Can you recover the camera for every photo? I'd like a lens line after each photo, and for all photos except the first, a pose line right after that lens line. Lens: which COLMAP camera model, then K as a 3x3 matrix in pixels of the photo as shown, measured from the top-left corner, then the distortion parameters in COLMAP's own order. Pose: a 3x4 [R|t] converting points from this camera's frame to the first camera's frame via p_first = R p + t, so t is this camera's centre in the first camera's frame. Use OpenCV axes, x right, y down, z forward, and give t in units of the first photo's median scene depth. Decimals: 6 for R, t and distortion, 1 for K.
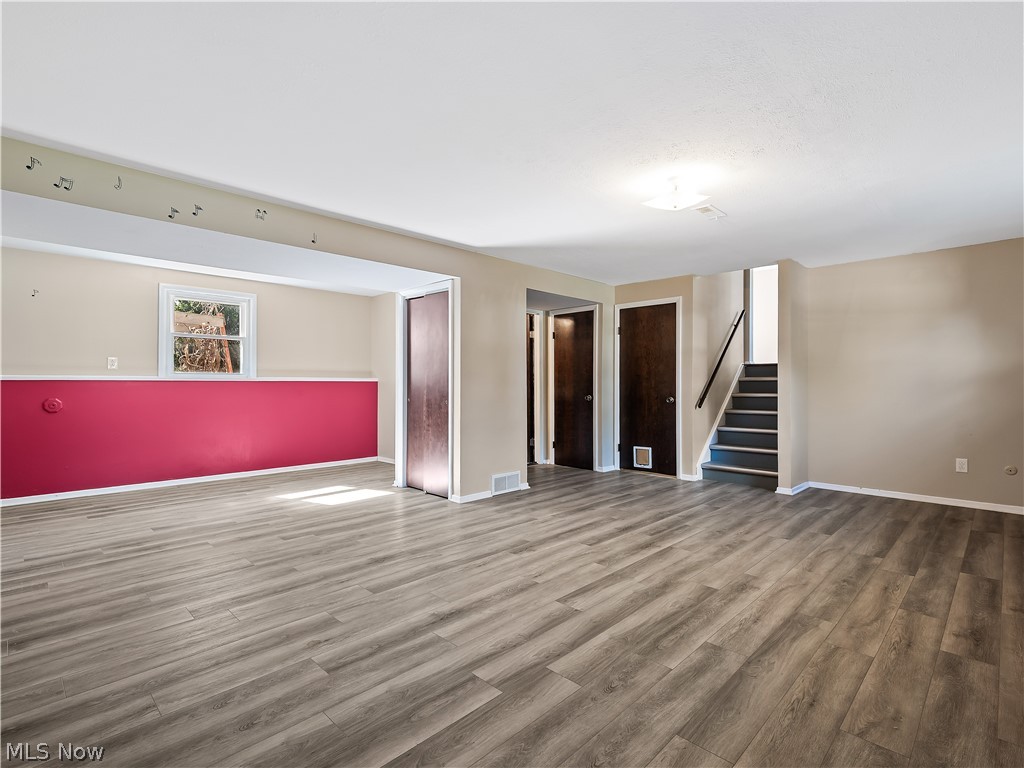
lens RADIAL K [[495.3, 0, 514.1], [0, 495.3, 387.1], [0, 0, 1]] dist [-0.002694, 0.008814]
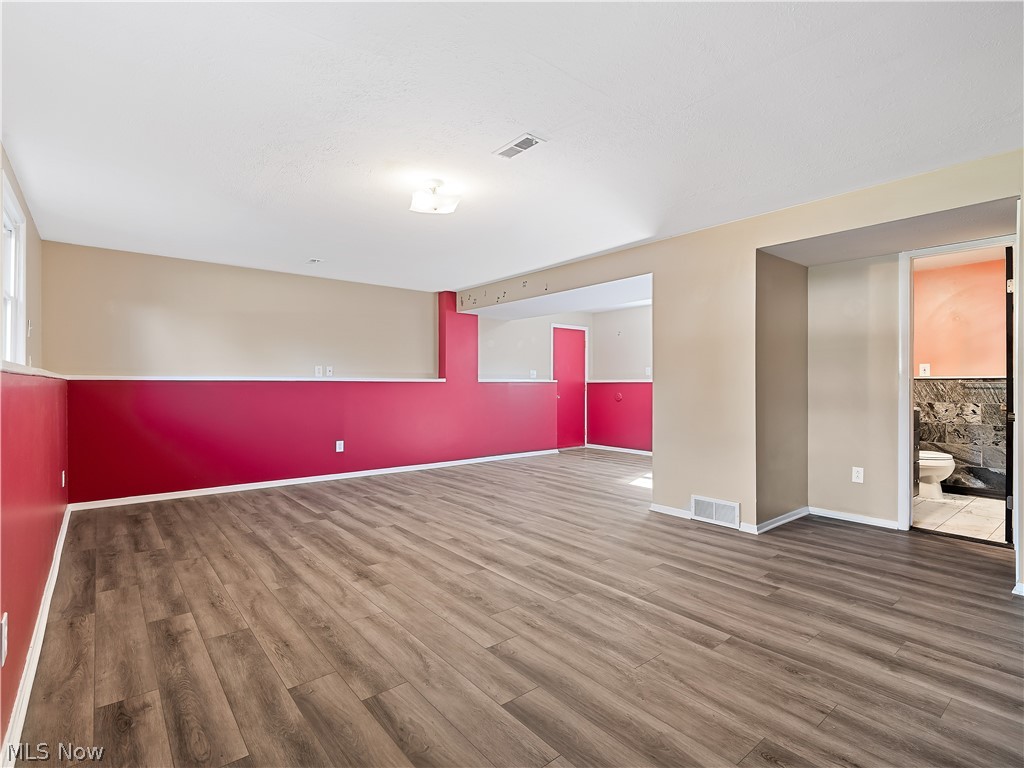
lens RADIAL K [[495.3, 0, 514.1], [0, 495.3, 387.1], [0, 0, 1]] dist [-0.002694, 0.008814]
pose [[-0.087800, 0.002854, -0.996134, 1.484516], [-0.013116, 0.999906, 0.004021, -0.002402], [0.996052, 0.013418, -0.087754, 1.414750]]
